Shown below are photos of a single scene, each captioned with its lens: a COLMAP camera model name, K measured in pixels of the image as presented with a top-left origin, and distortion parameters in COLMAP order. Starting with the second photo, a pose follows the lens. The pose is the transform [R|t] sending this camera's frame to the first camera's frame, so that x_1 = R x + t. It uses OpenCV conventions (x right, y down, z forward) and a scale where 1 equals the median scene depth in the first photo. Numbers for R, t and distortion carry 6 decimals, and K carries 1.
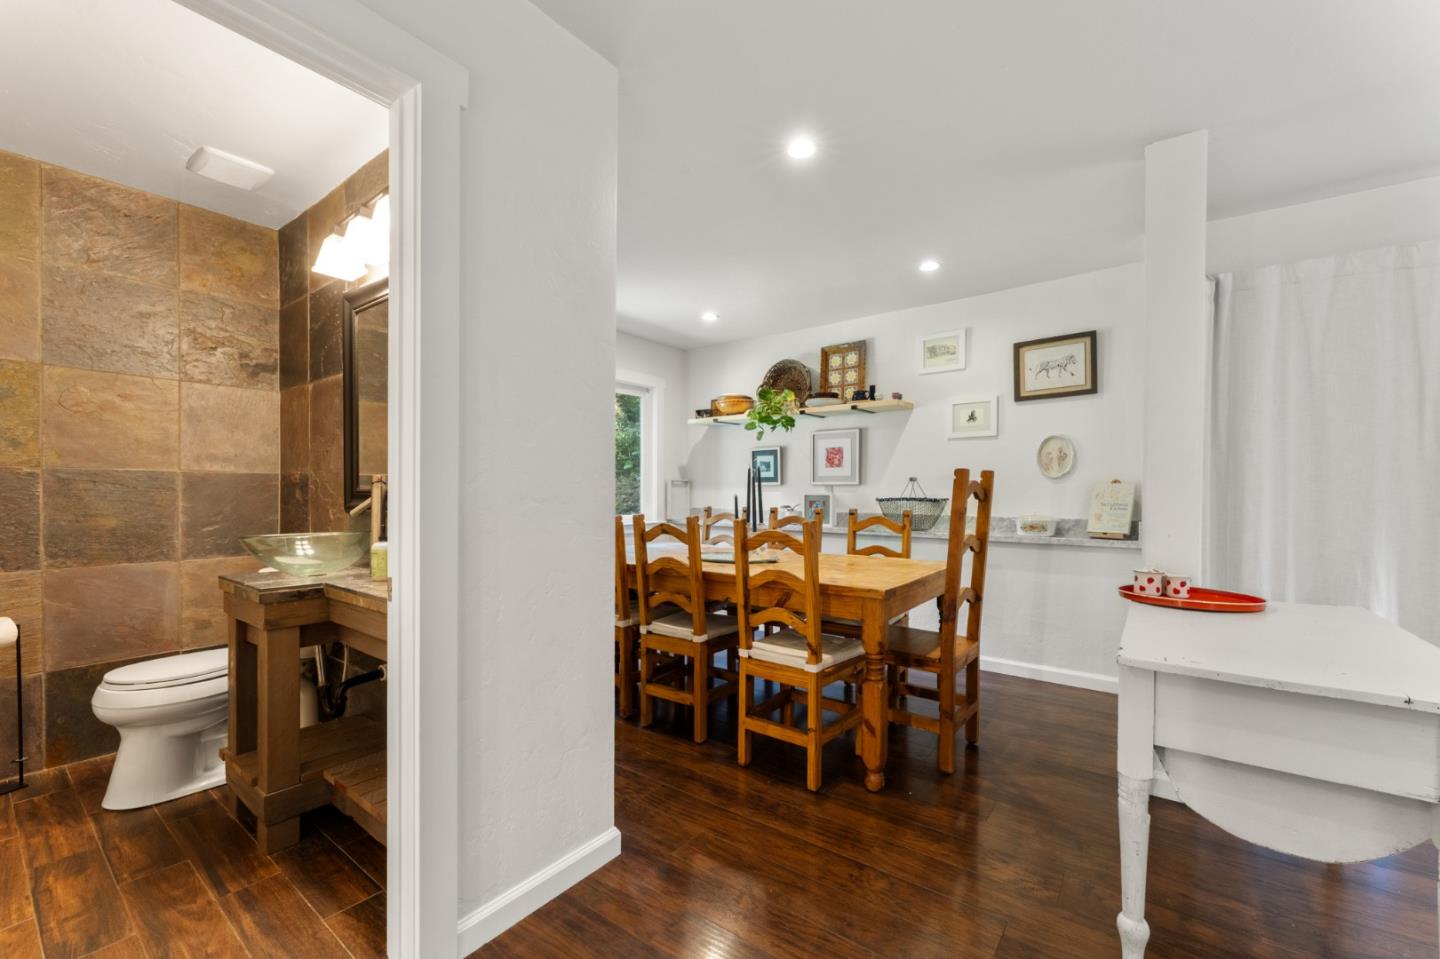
lens RADIAL K [[593.2, 0, 718.9], [0, 593.2, 484.9], [0, 0, 1]] dist [-0.001703, -0.000072]
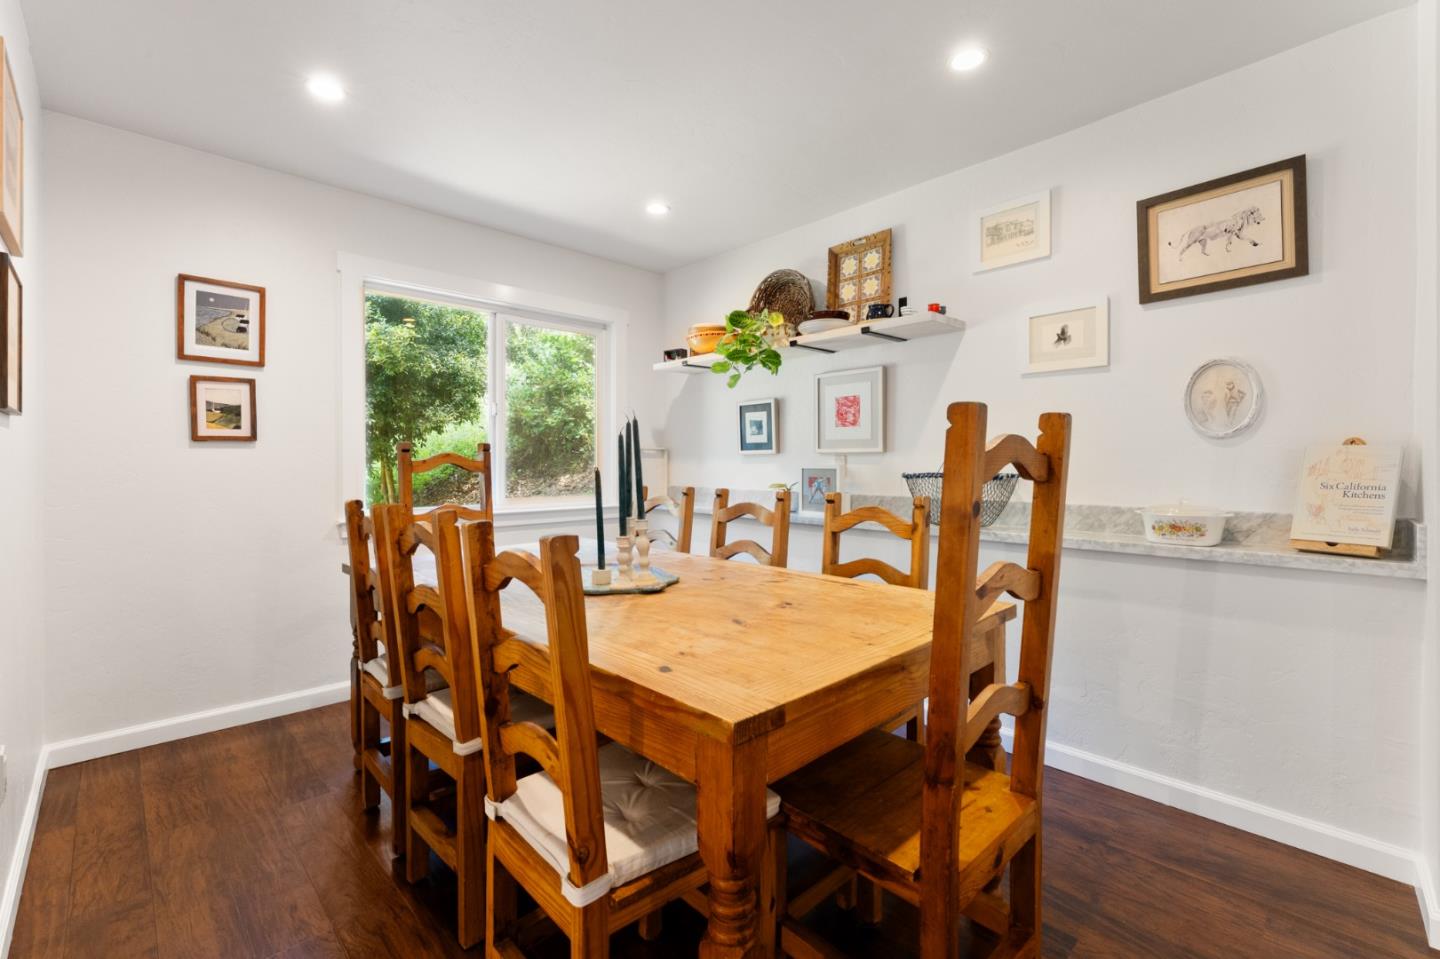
lens RADIAL K [[626.6, 0, 717.4], [0, 626.6, 454.4], [0, 0, 1]] dist [-0.000568, 0.000167]
pose [[0.988395, -0.005565, -0.151802, 0.121369], [0.005108, 0.999981, -0.003401, 0.002648], [0.151818, 0.002586, 0.988405, 0.221922]]
